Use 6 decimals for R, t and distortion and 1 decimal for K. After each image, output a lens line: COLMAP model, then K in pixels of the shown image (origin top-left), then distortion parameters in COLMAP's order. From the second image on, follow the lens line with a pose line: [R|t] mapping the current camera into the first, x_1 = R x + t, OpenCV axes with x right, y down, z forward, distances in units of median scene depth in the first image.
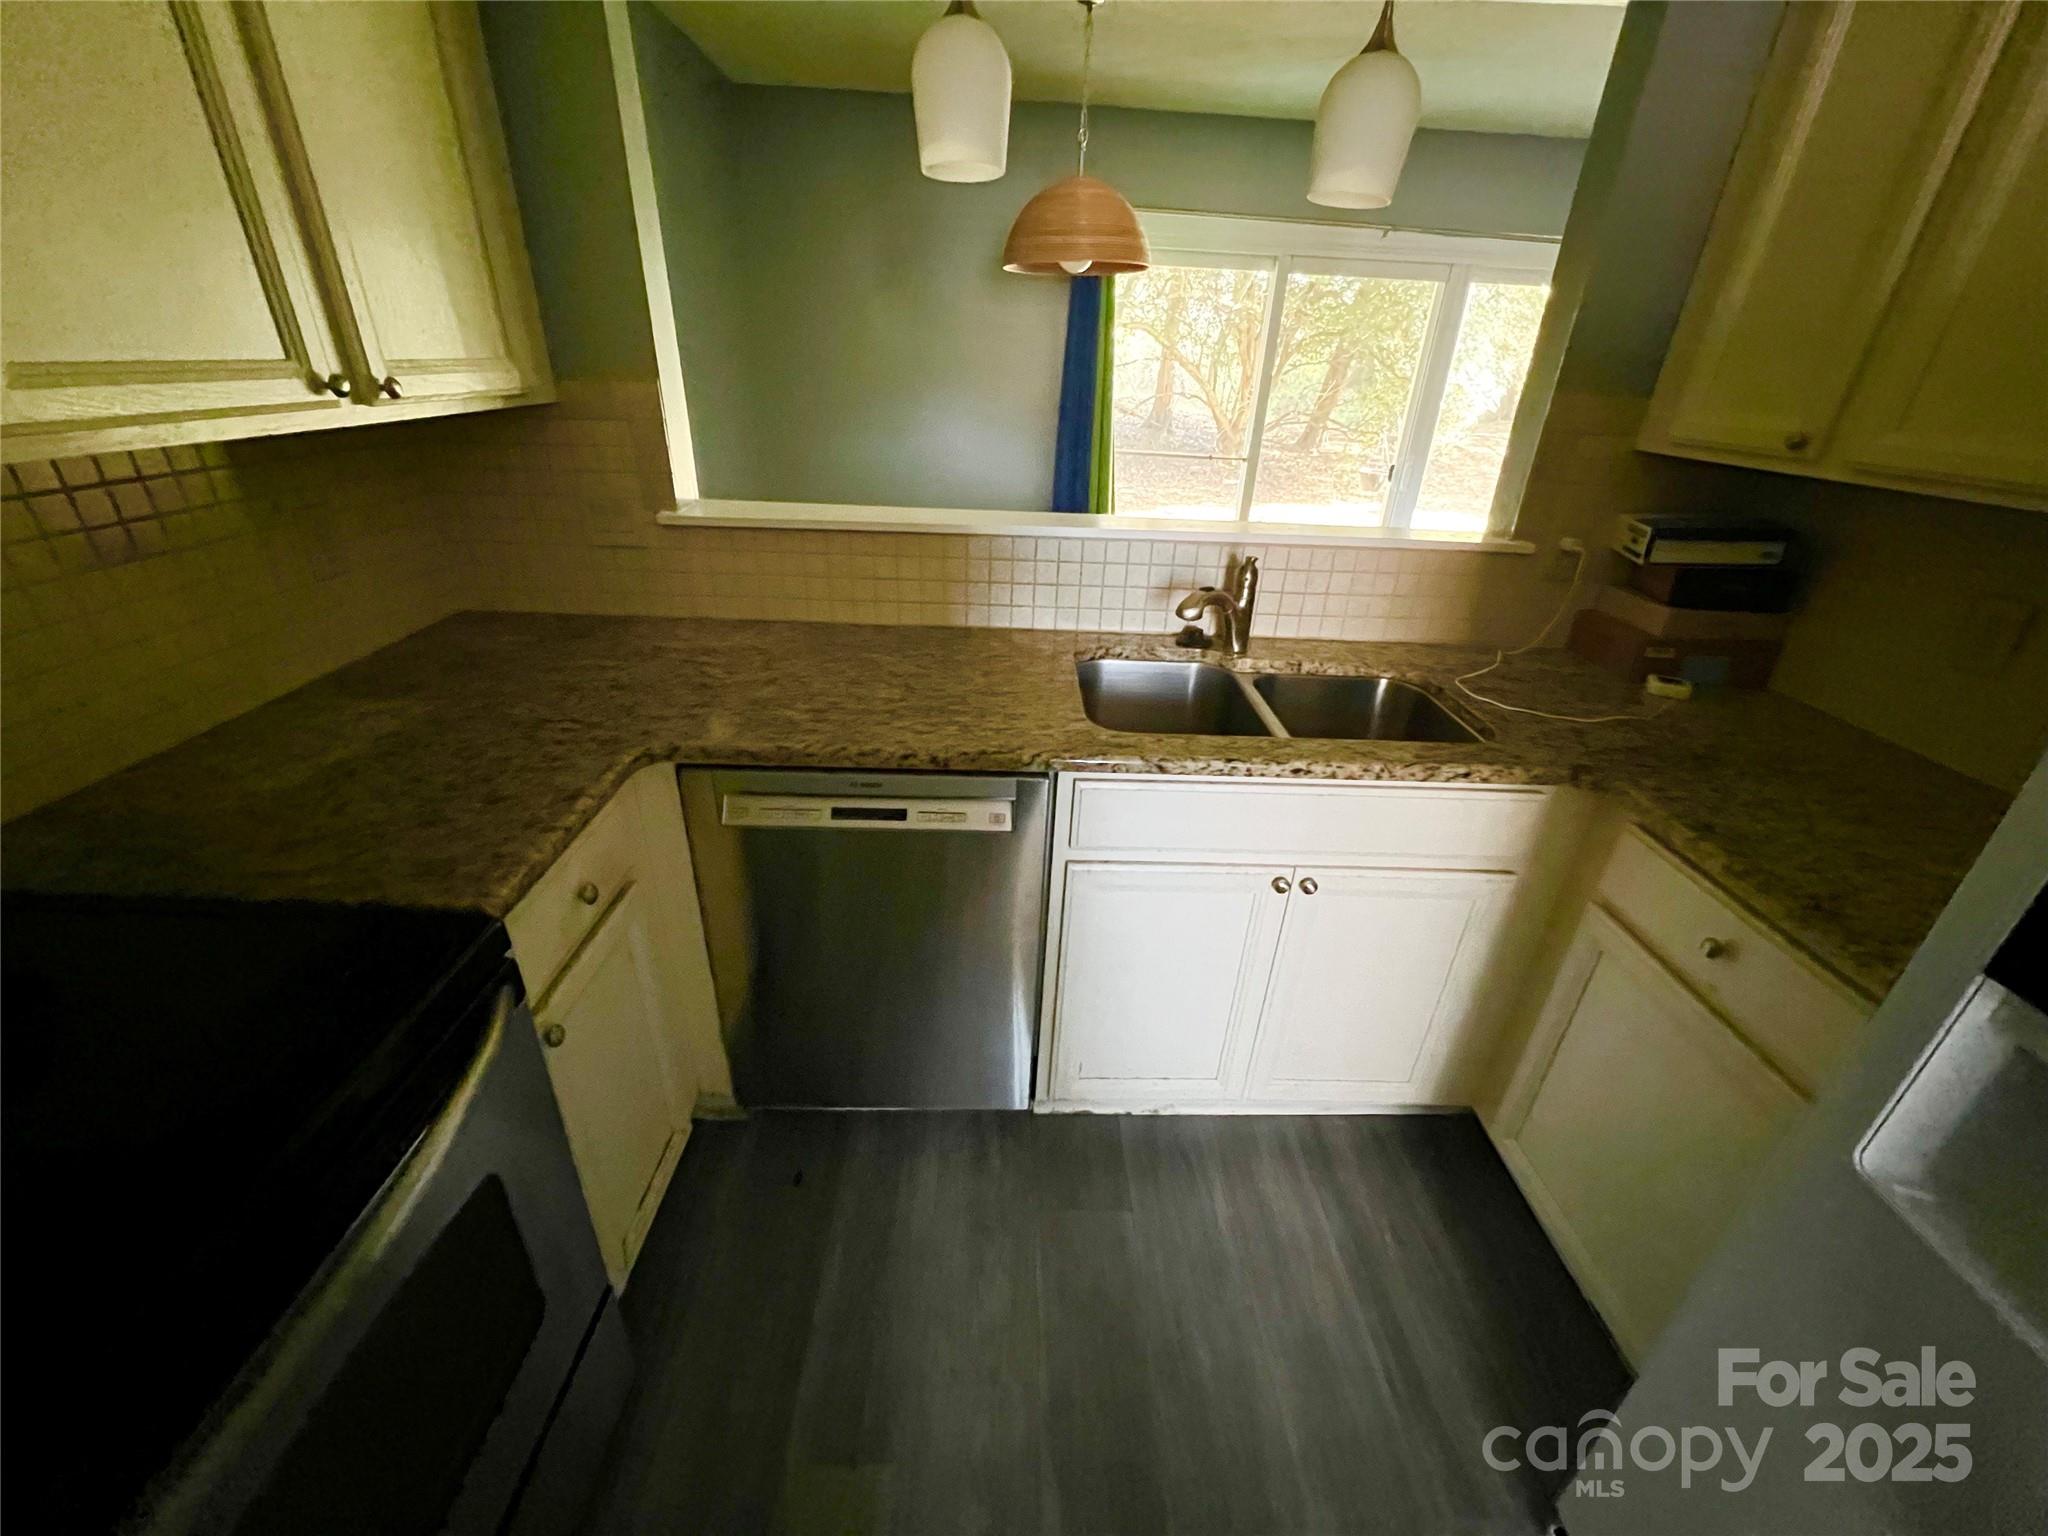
lens RADIAL K [[818.6, 0, 1024.0], [0, 818.6, 768.0], [0, 0, 1]] dist [-0.001078, -0.000275]
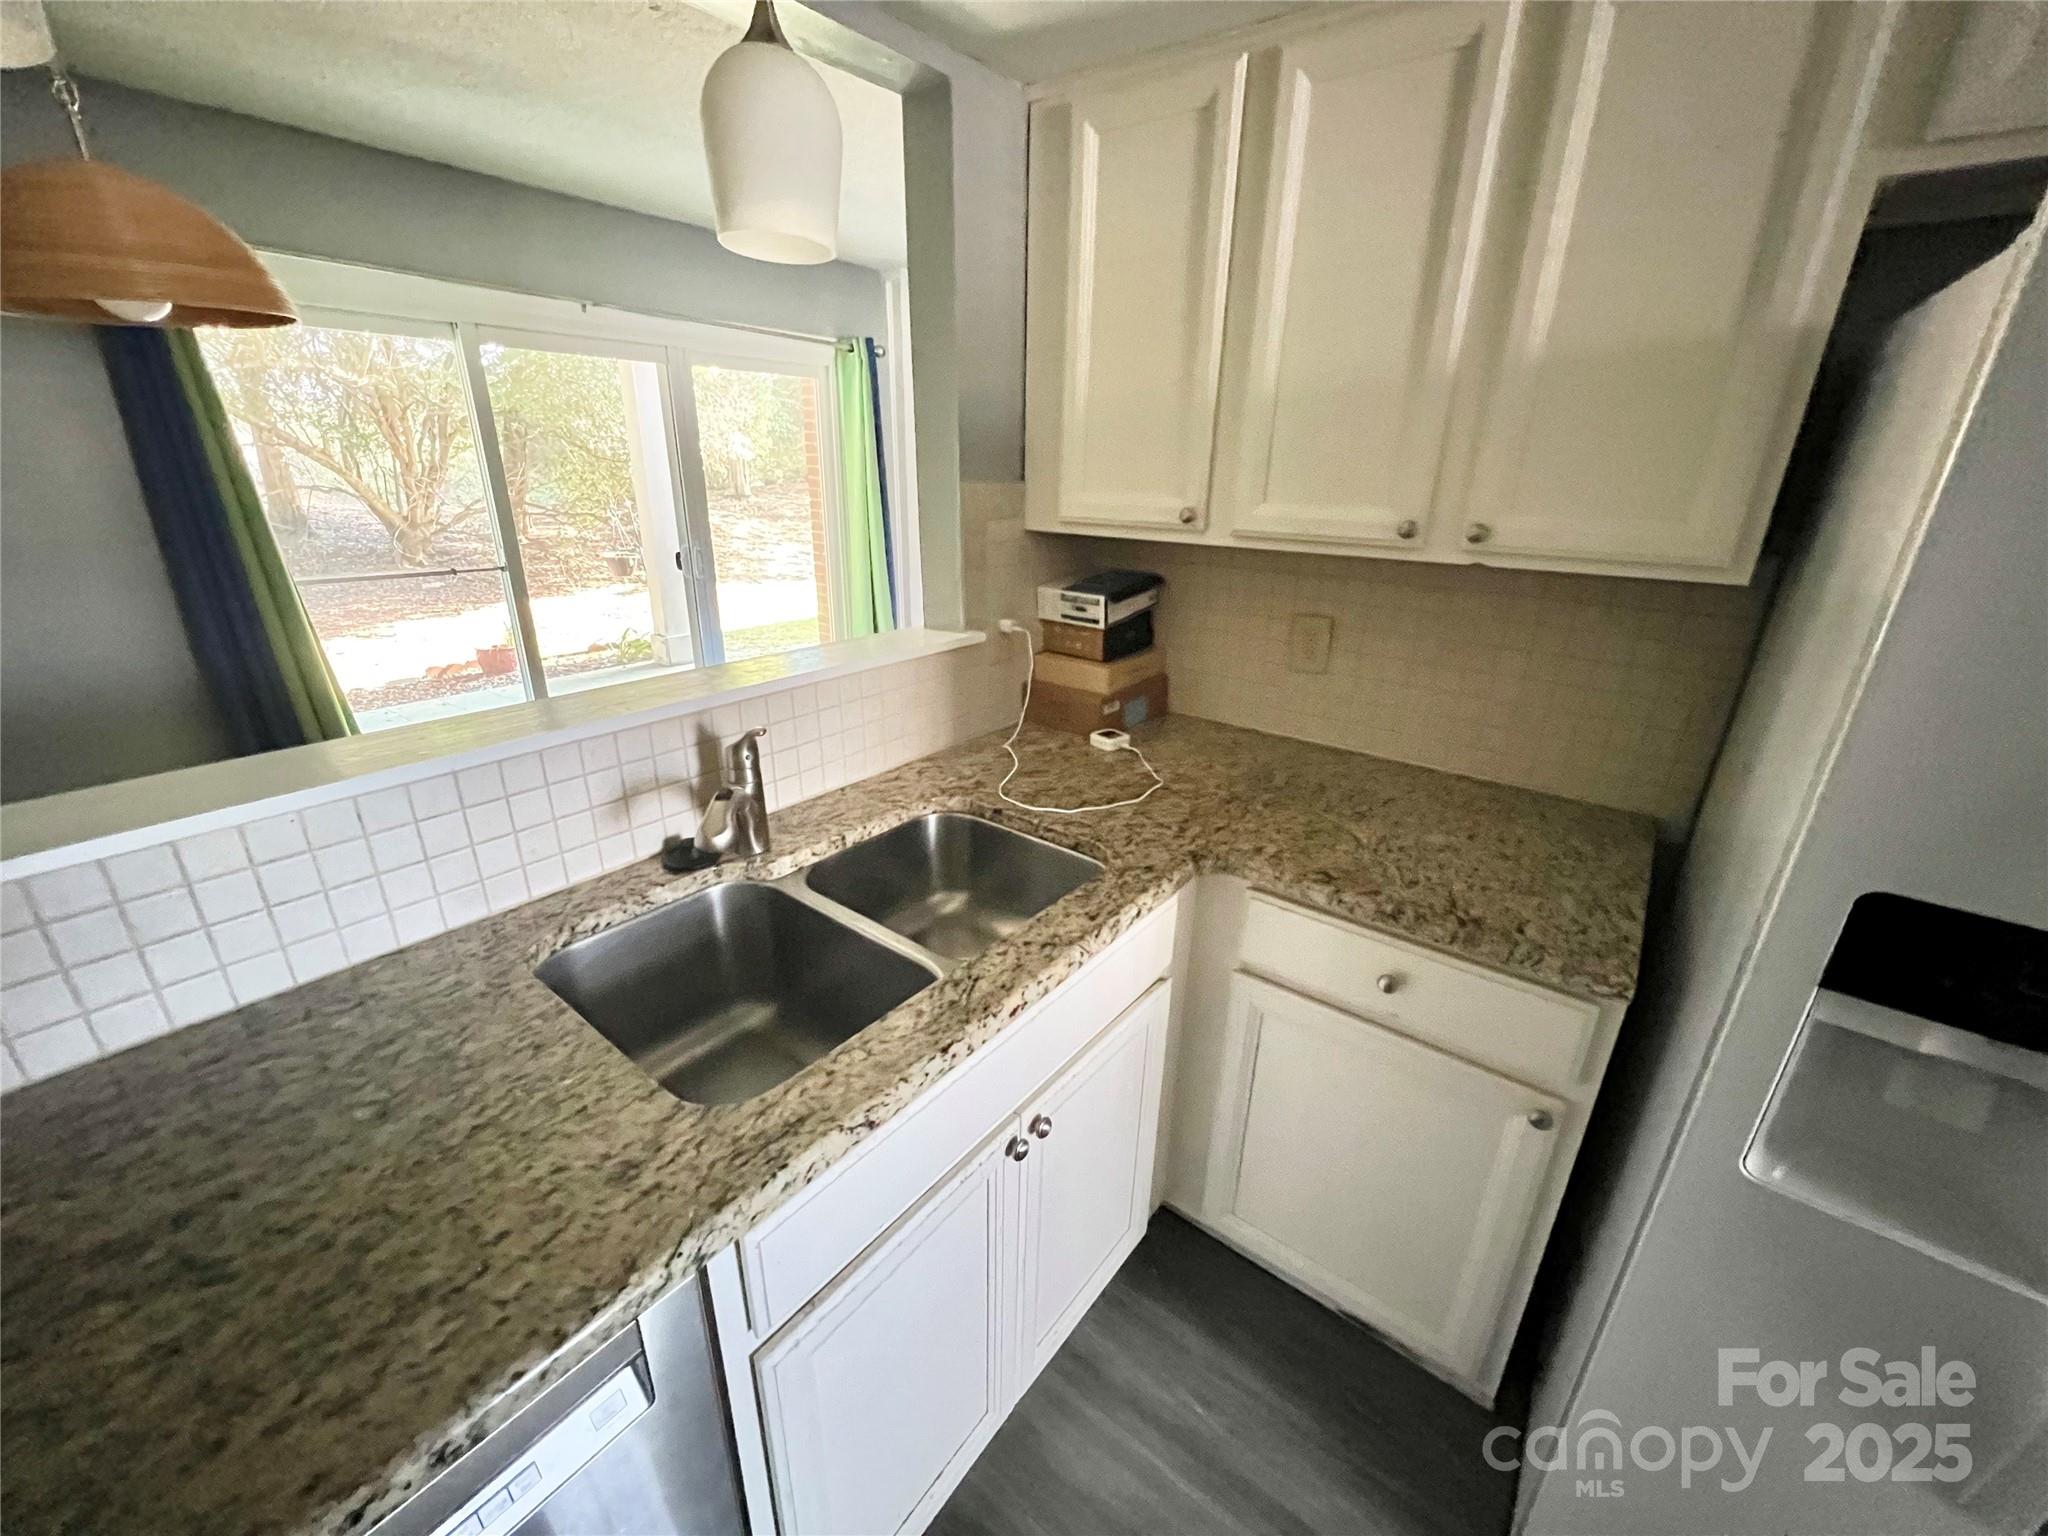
lens RADIAL K [[818.6, 0, 1024.0], [0, 818.6, 768.0], [0, 0, 1]] dist [-0.001078, -0.000275]
pose [[0.633345, -0.304490, 0.711449, -0.089445], [0.358469, 0.930193, 0.078993, -0.202541], [-0.685838, 0.205003, 0.698284, 0.358970]]
